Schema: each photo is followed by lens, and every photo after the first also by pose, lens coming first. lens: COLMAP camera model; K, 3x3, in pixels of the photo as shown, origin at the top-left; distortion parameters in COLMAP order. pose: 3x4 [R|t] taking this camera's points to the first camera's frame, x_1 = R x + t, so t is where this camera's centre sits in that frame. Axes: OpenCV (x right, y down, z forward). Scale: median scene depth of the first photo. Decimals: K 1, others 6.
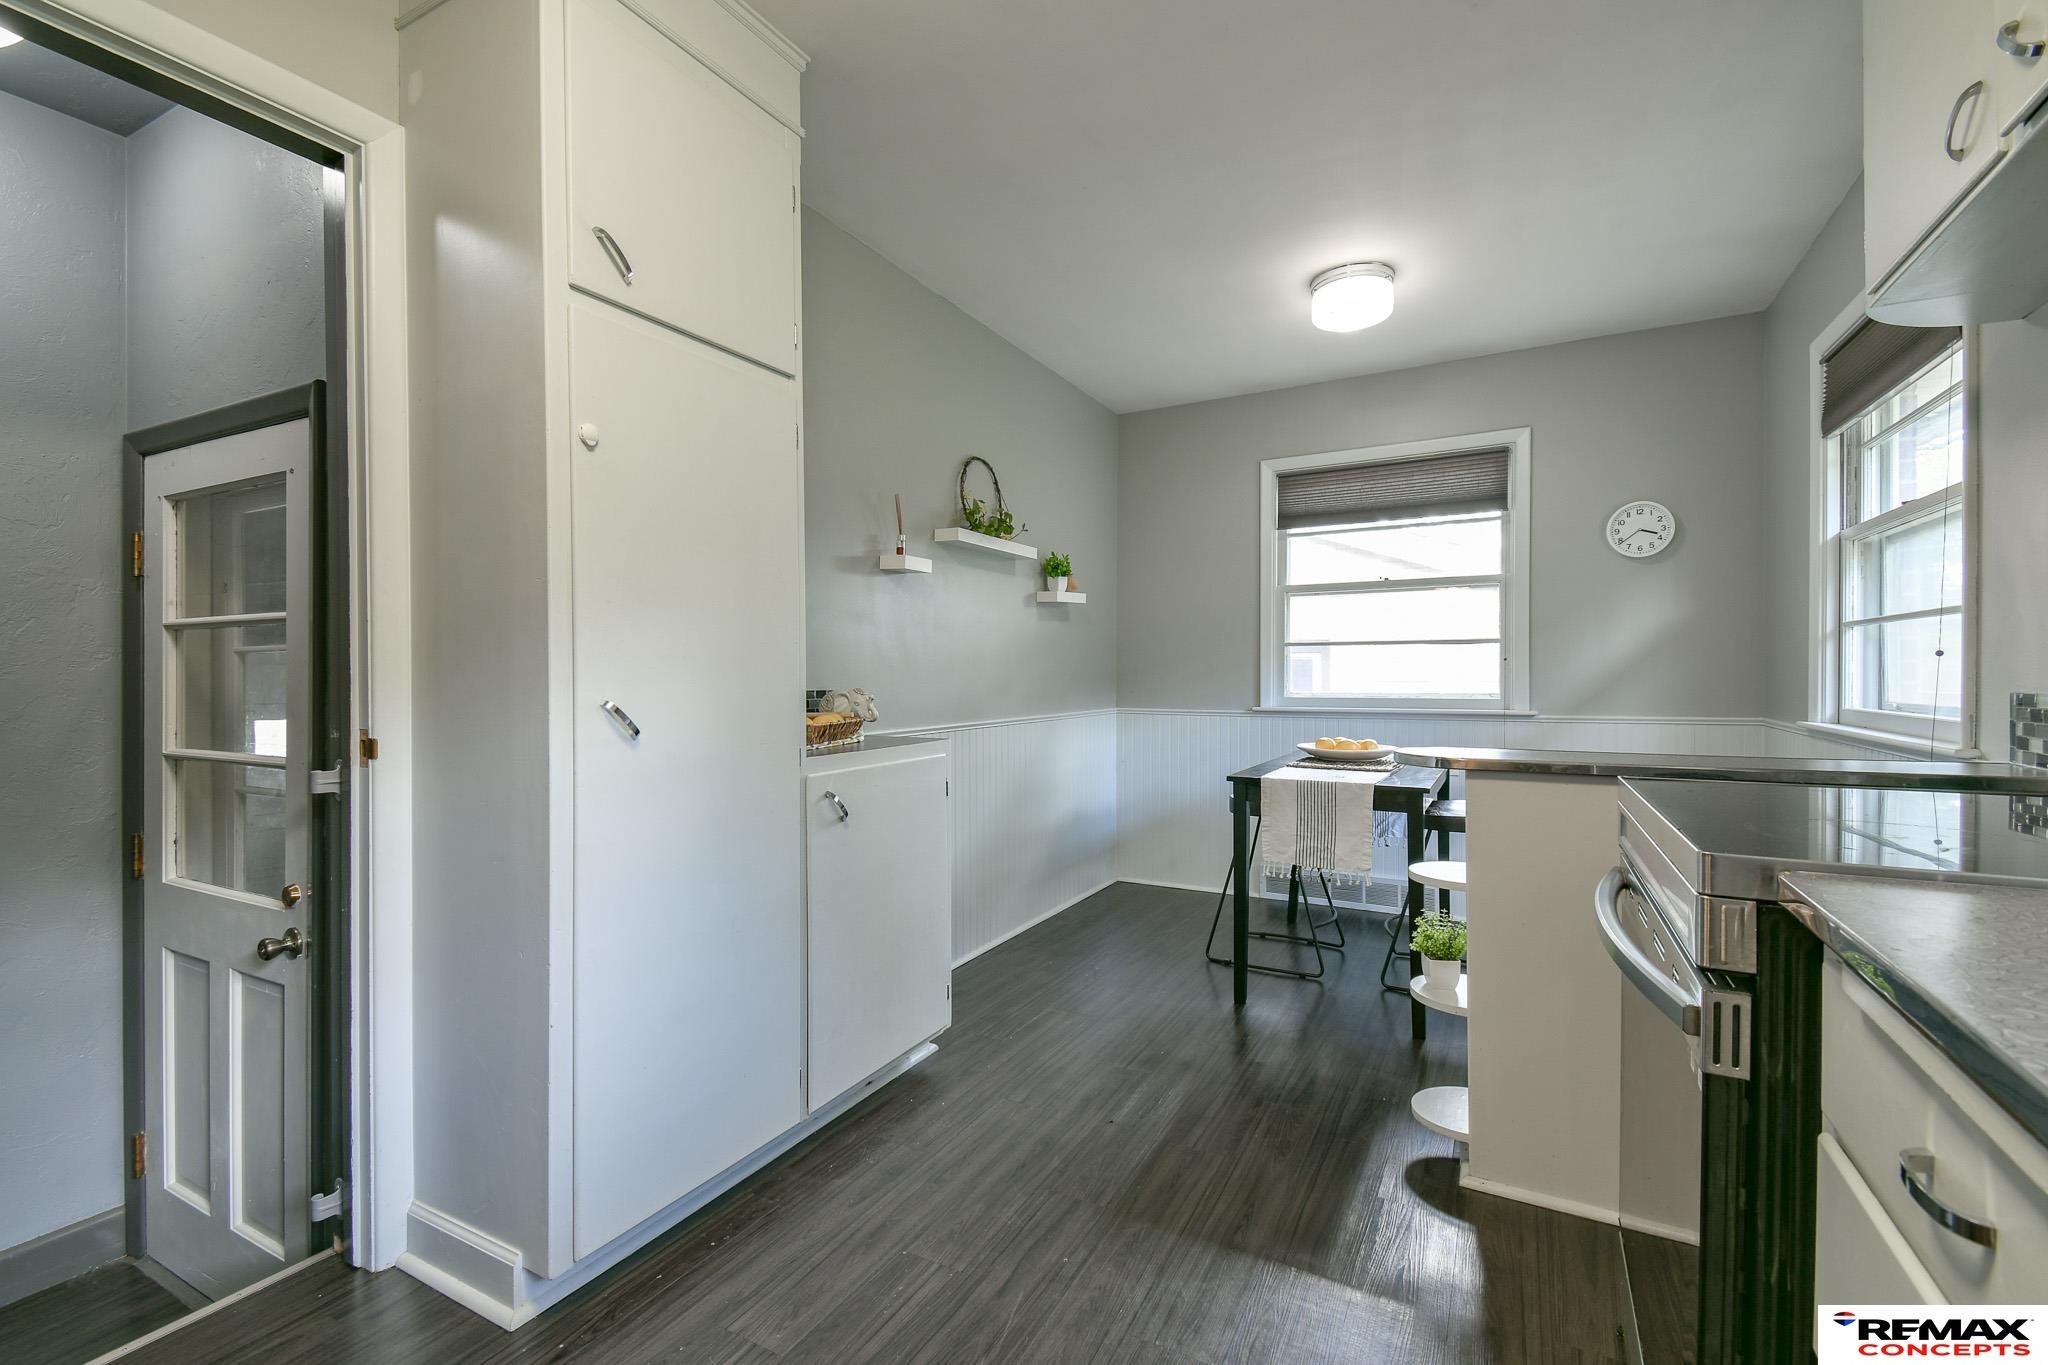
lens RADIAL K [[889.0, 0, 1016.0], [0, 889.0, 684.4], [0, 0, 1]] dist [0.037723, -0.019328]
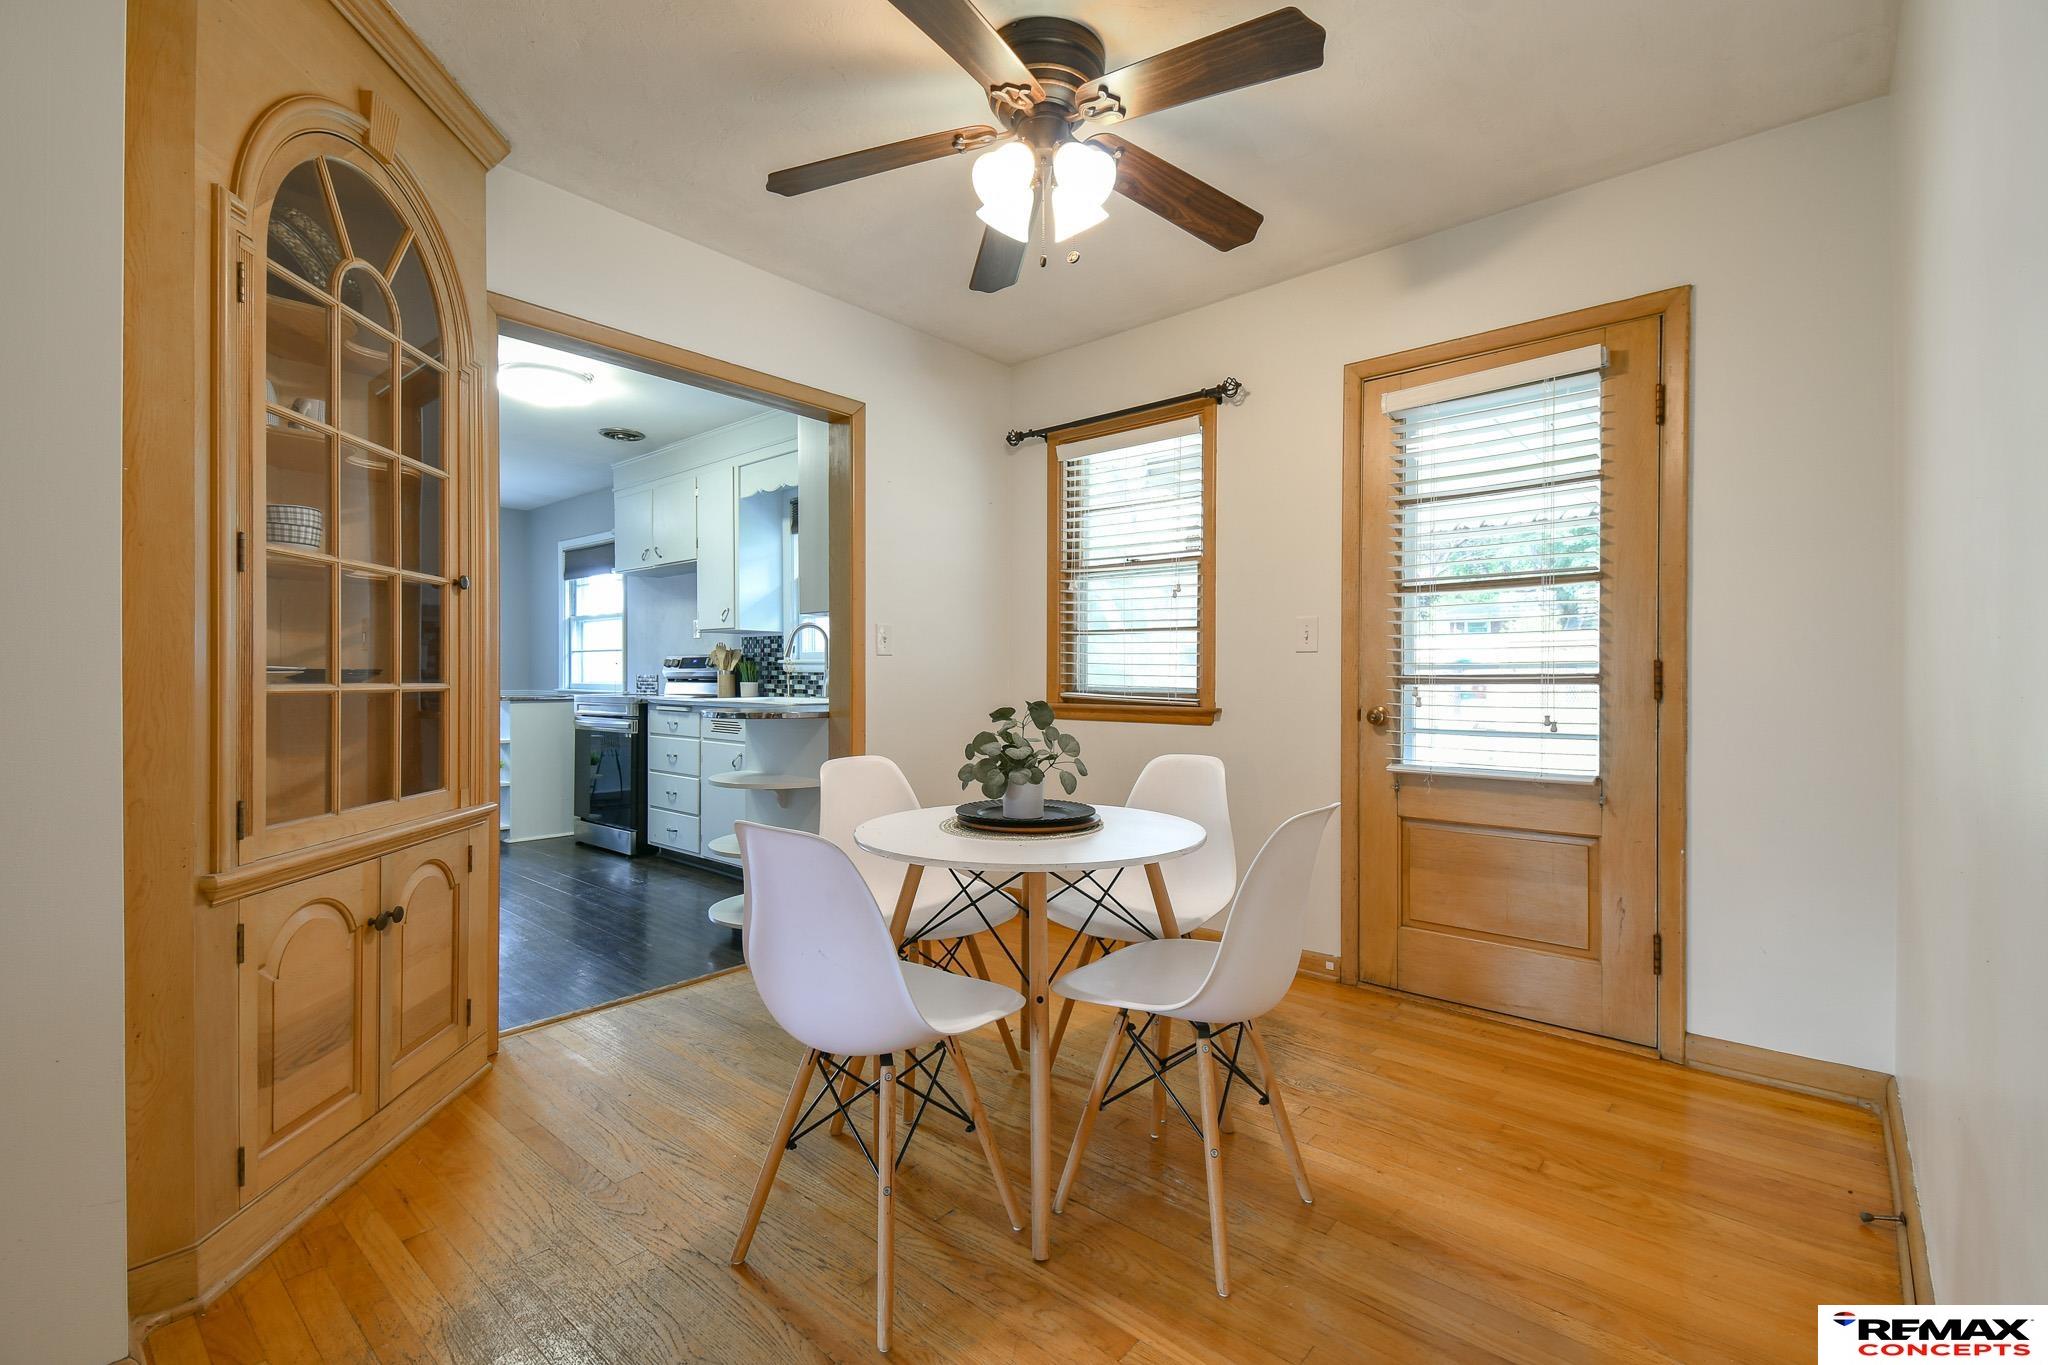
lens RADIAL K [[889.0, 0, 1035.5], [0, 889.0, 684.3], [0, 0, 1]] dist [0.037723, -0.019328]
pose [[0.208893, -0.006600, 0.977916, -1.031014], [0.009399, 0.999945, 0.004741, 0.021780], [-0.977893, 0.008202, 0.208943, -0.661069]]
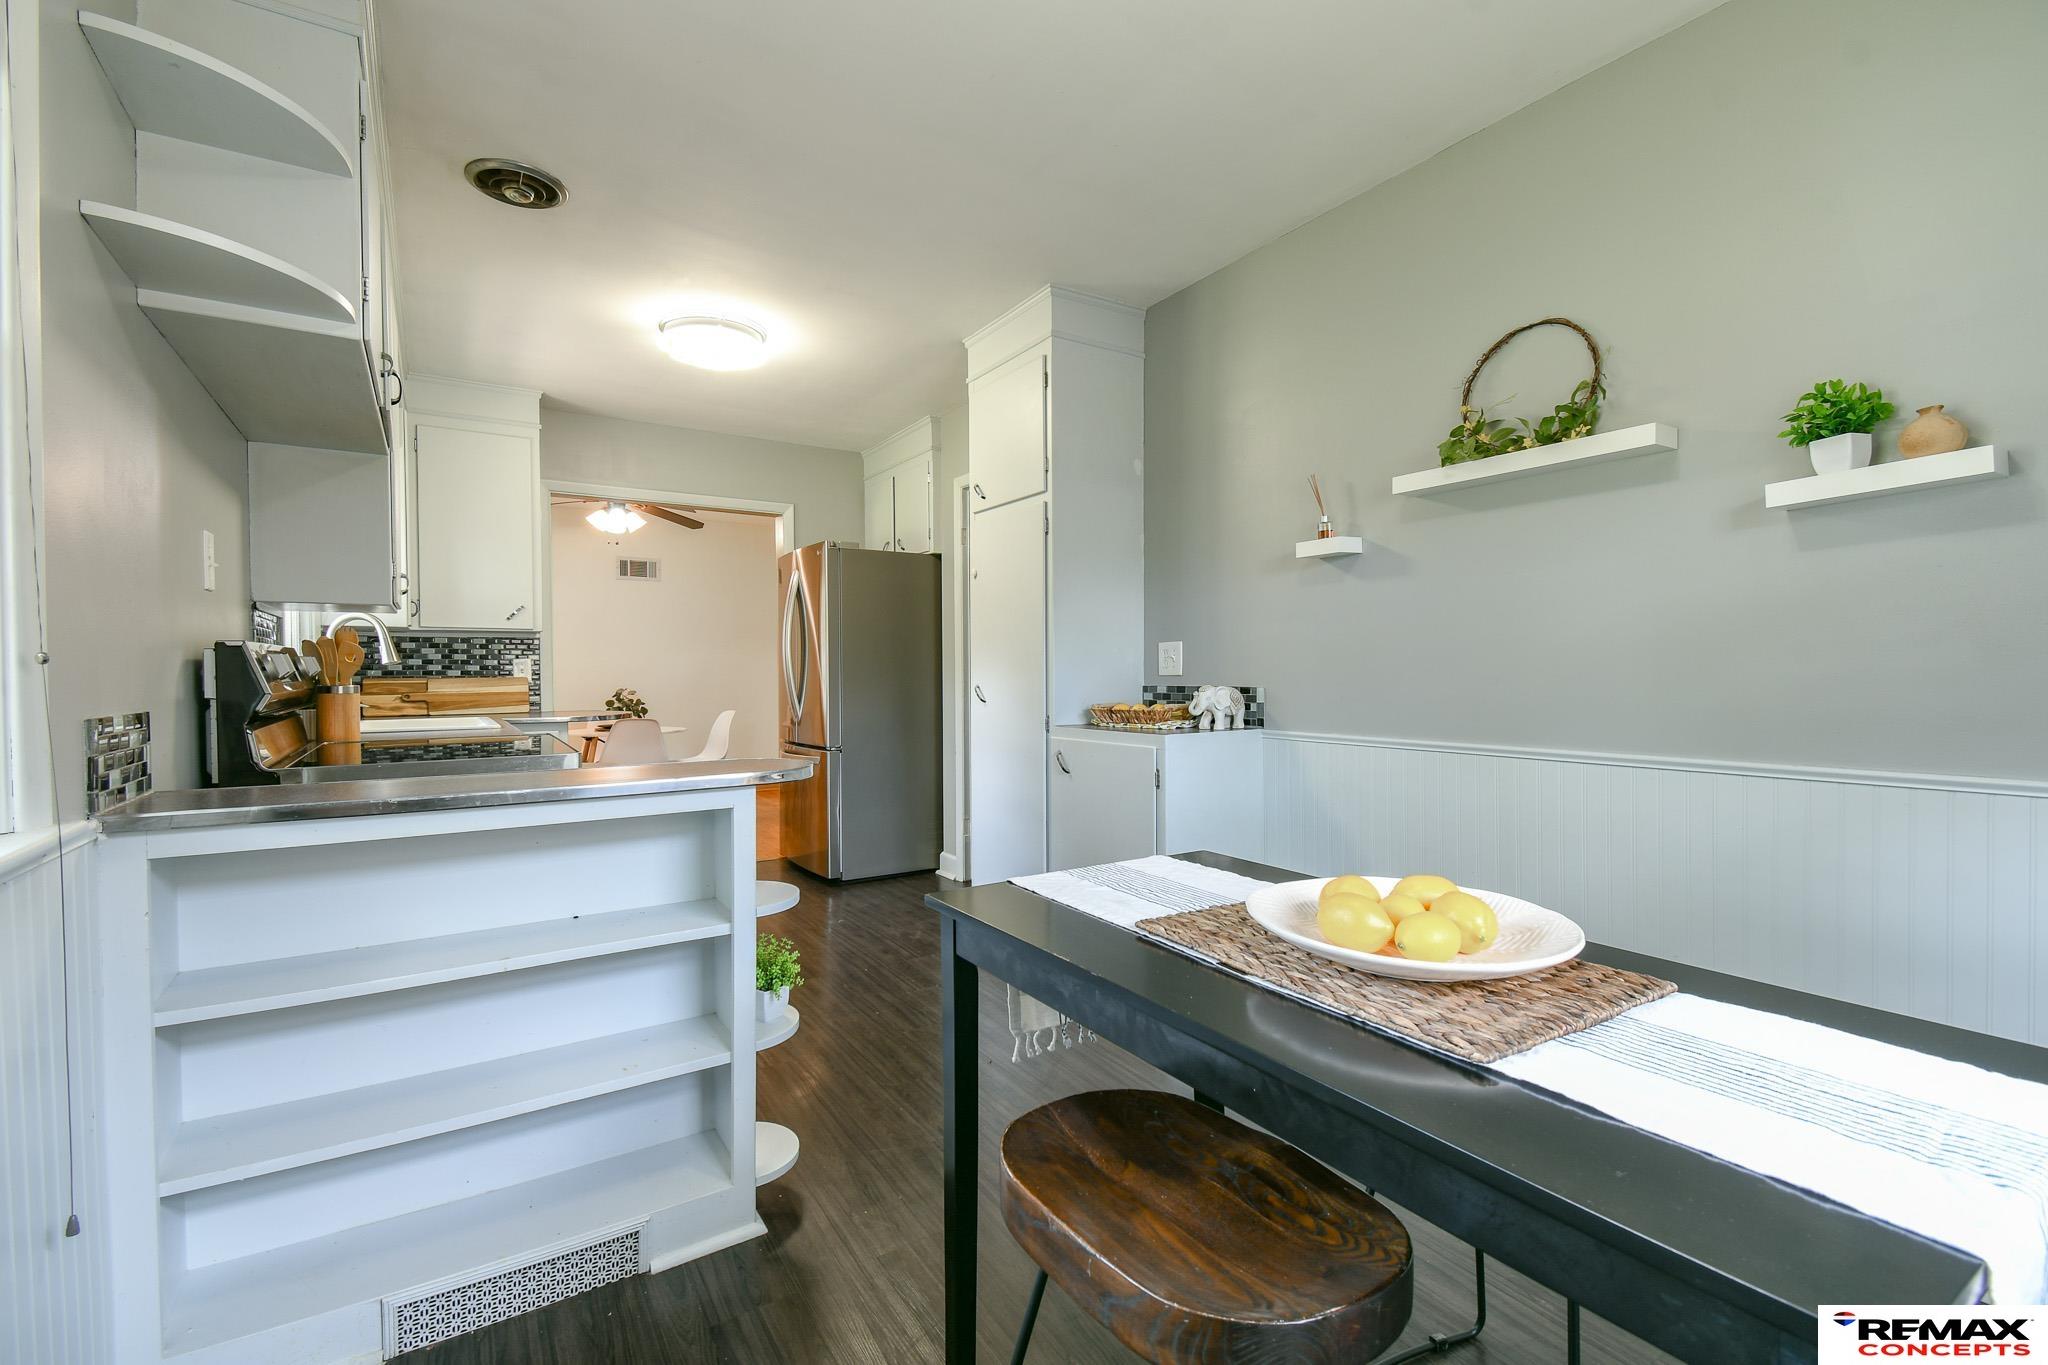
lens RADIAL K [[889.0, 0, 1032.0], [0, 889.0, 684.6], [0, 0, 1]] dist [0.037723, -0.019328]
pose [[-0.469128, 0.021114, -0.882878, 0.637071], [-0.002545, 0.999678, 0.025259, -0.017745], [0.883126, 0.014096, -0.468923, 0.922213]]
